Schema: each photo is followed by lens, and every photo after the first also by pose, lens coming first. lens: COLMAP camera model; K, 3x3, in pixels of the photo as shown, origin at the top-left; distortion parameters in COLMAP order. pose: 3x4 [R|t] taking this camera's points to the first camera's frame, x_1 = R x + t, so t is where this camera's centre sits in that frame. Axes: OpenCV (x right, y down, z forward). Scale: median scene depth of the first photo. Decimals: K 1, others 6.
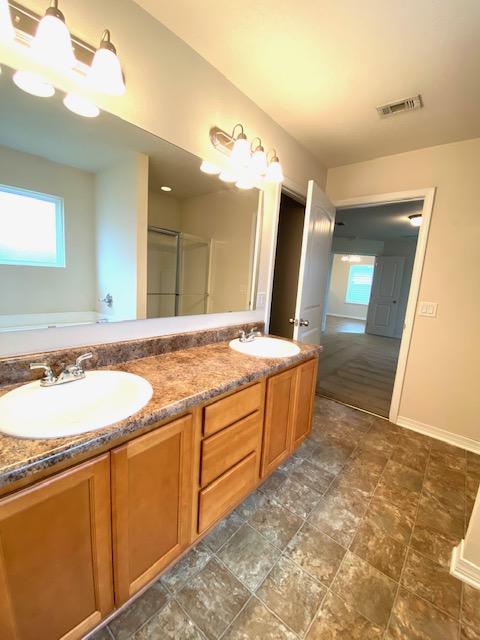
lens RADIAL K [[264.3, 0, 241.0], [0, 264.3, 320.2], [0, 0, 1]] dist [-0.003314, -0.000856]
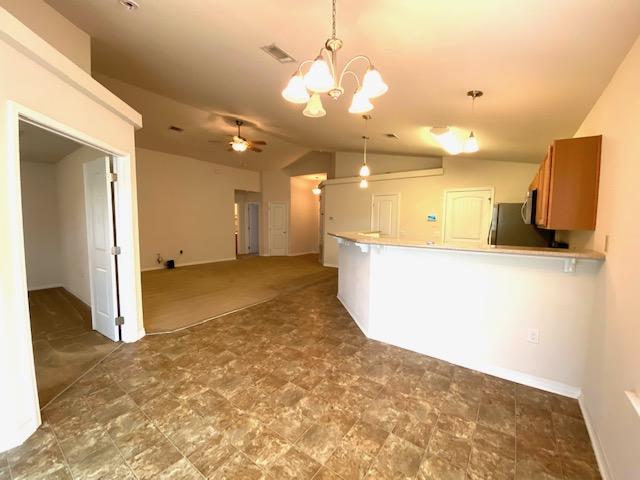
lens RADIAL K [[264.3, 0, 317.1], [0, 264.3, 238.6], [0, 0, 1]] dist [-0.003314, -0.000856]
pose [[0.996158, -0.059937, 0.063851, -0.002470], [0.065284, 0.994218, -0.085254, -0.041132], [-0.058372, 0.089095, 0.994311, -0.442521]]
